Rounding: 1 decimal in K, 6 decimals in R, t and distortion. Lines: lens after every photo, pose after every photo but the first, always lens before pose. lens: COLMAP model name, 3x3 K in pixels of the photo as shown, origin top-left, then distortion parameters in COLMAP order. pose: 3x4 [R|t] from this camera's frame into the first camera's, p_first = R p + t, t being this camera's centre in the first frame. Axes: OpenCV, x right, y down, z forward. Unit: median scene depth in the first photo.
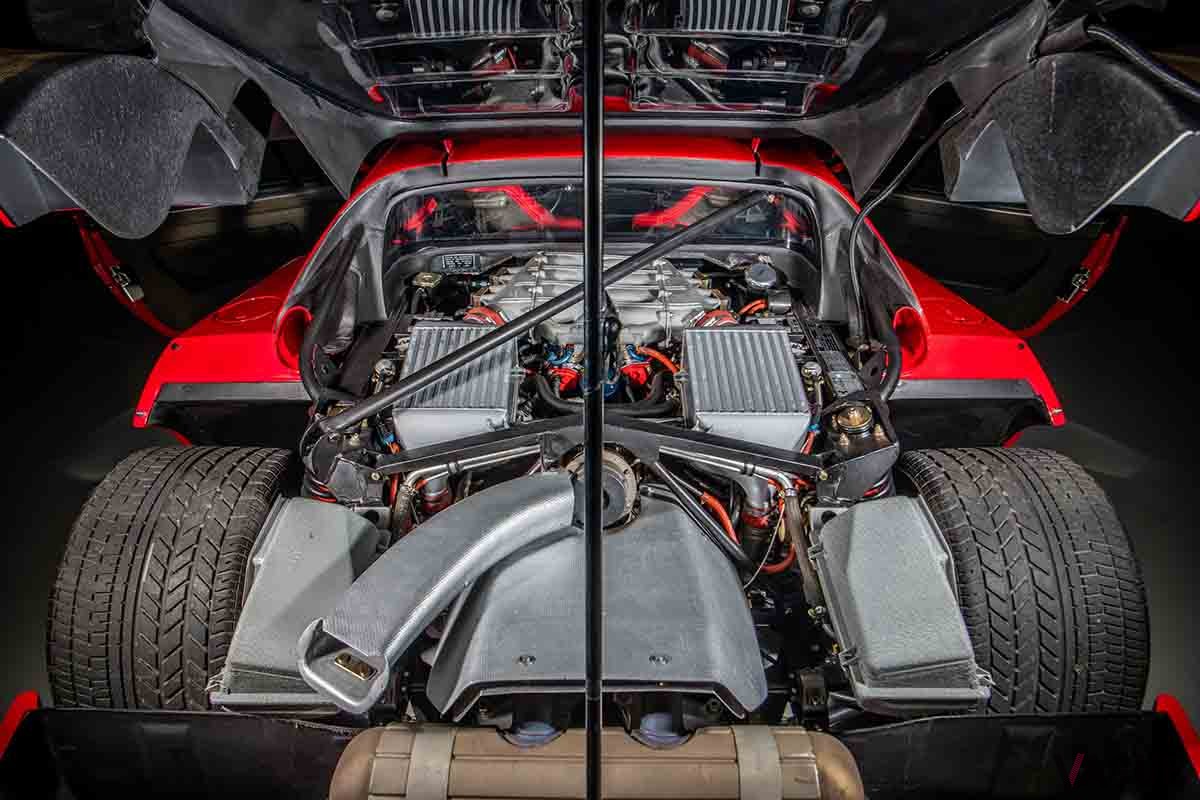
lens RADIAL K [[879.1, 0, 600.0], [0, 879.1, 400.0], [0, 0, 1]] dist [-0.066558, 0.003819]
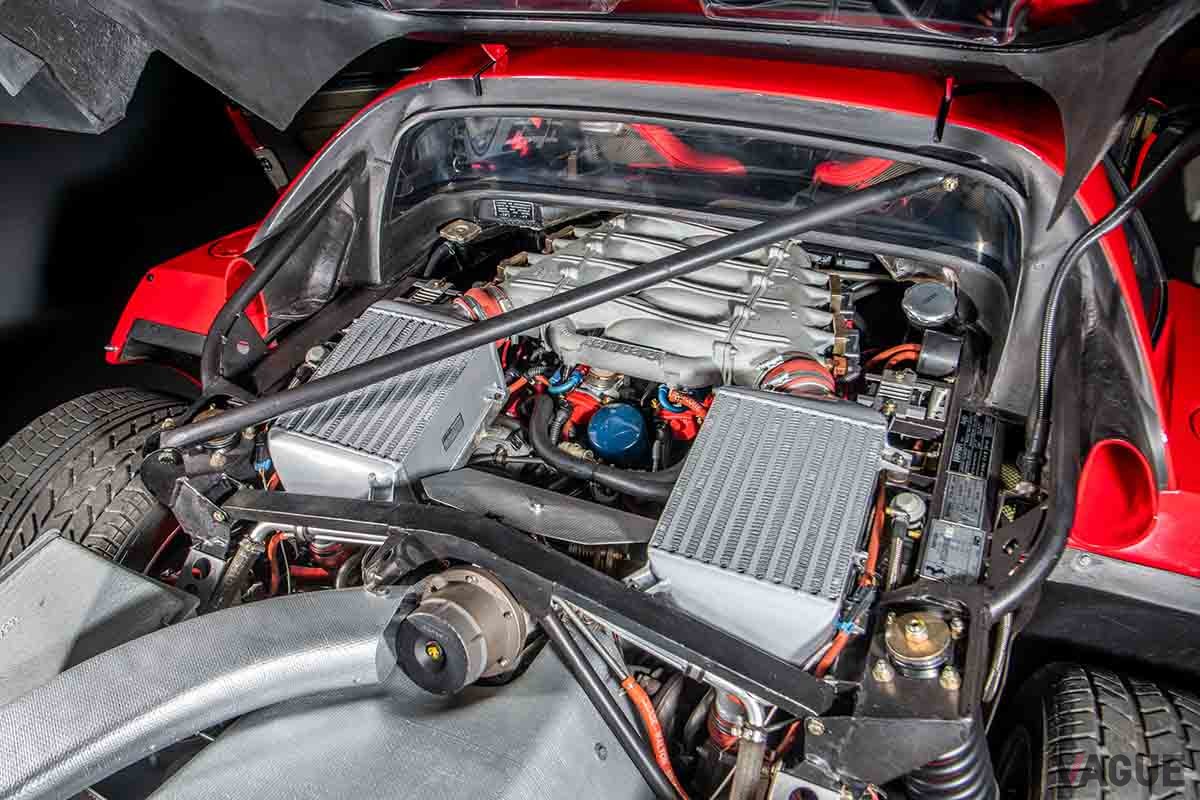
lens RADIAL K [[879.1, 0, 600.0], [0, 879.1, 400.0], [0, 0, 1]] dist [-0.066558, 0.003819]
pose [[0.899073, 0.218771, -0.379220, 0.241797], [-0.164805, 0.971603, 0.169787, -0.153894], [0.405596, -0.090153, 0.909596, 0.375412]]
